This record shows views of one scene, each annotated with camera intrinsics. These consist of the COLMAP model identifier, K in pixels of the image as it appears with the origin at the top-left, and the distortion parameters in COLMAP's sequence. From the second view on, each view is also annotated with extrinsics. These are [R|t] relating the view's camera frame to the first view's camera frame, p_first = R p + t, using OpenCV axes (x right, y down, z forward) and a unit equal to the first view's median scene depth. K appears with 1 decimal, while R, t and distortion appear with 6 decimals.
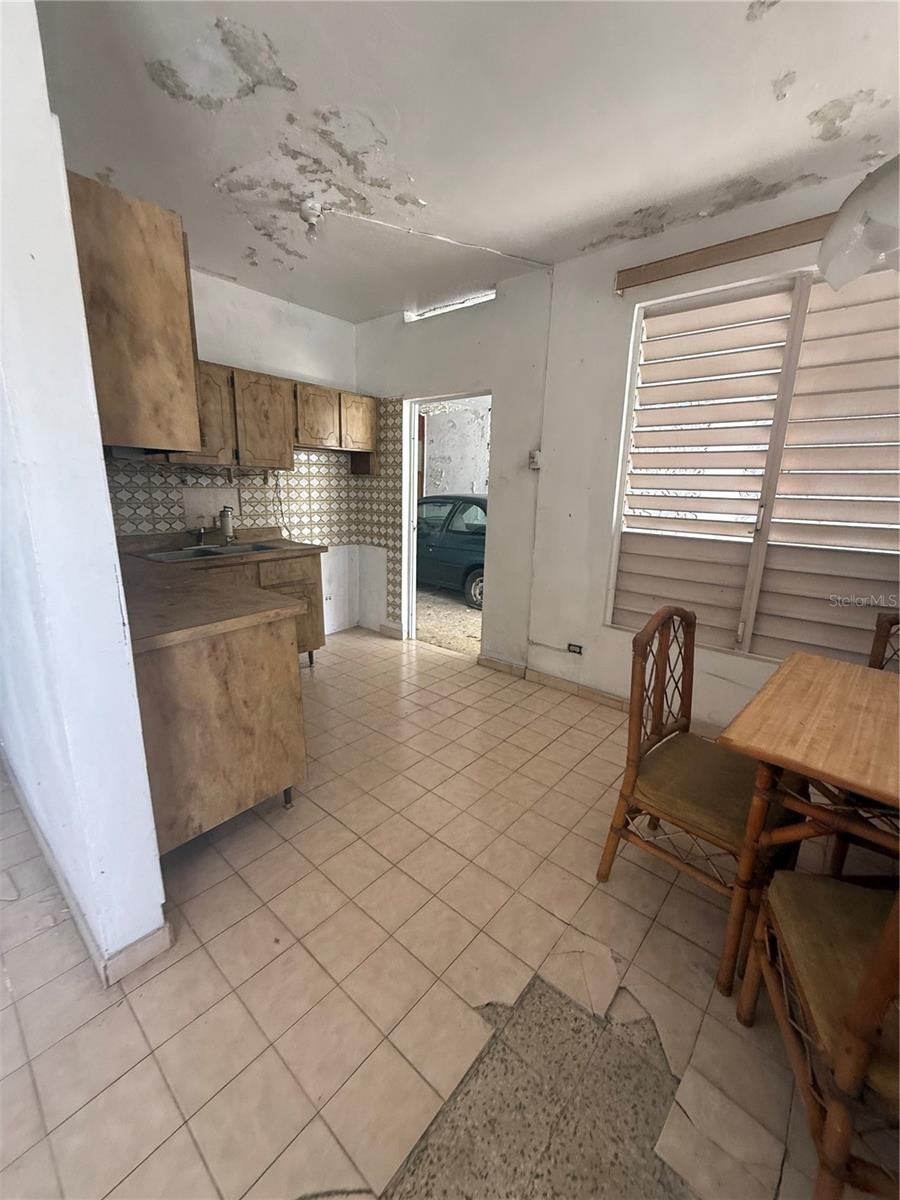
lens RADIAL K [[479.6, 0, 450.1], [0, 479.6, 597.2], [0, 0, 1]] dist [0.000964, -0.000095]
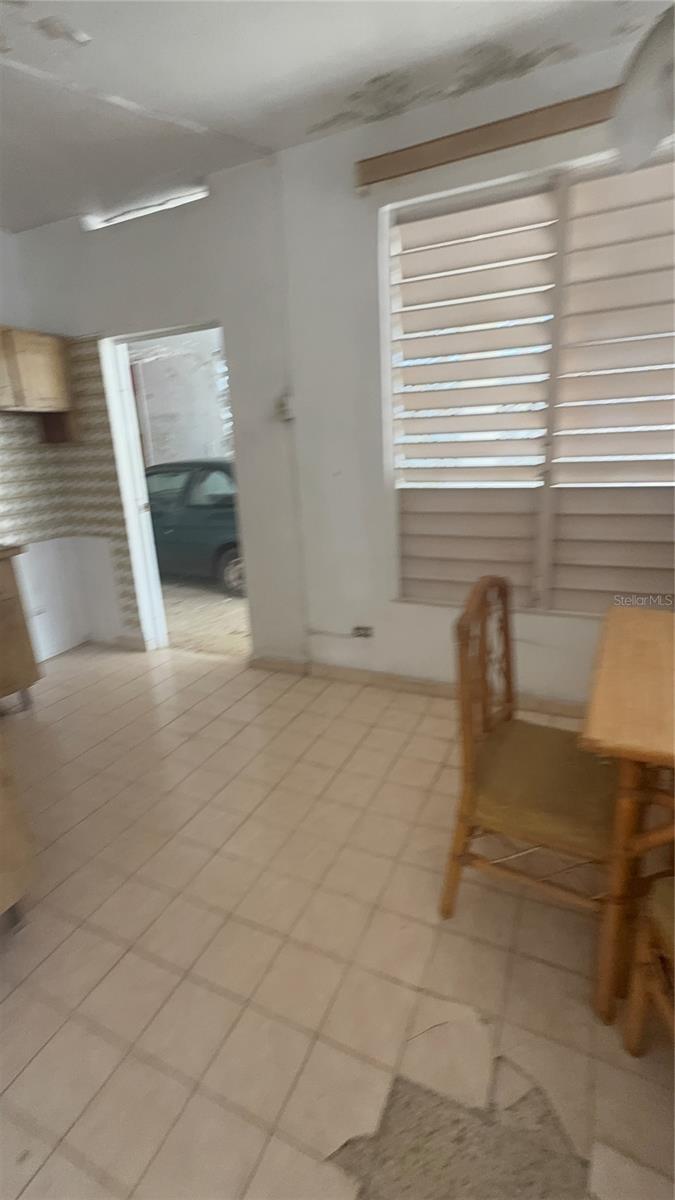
lens RADIAL K [[538.8, 0, 337.8], [0, 538.8, 600.6], [0, 0, 1]] dist [0.004229, -0.000265]
pose [[0.959872, -0.143678, 0.240838, -0.005293], [0.130560, 0.988991, 0.069652, -0.024153], [-0.248194, -0.035413, 0.968063, 0.112316]]
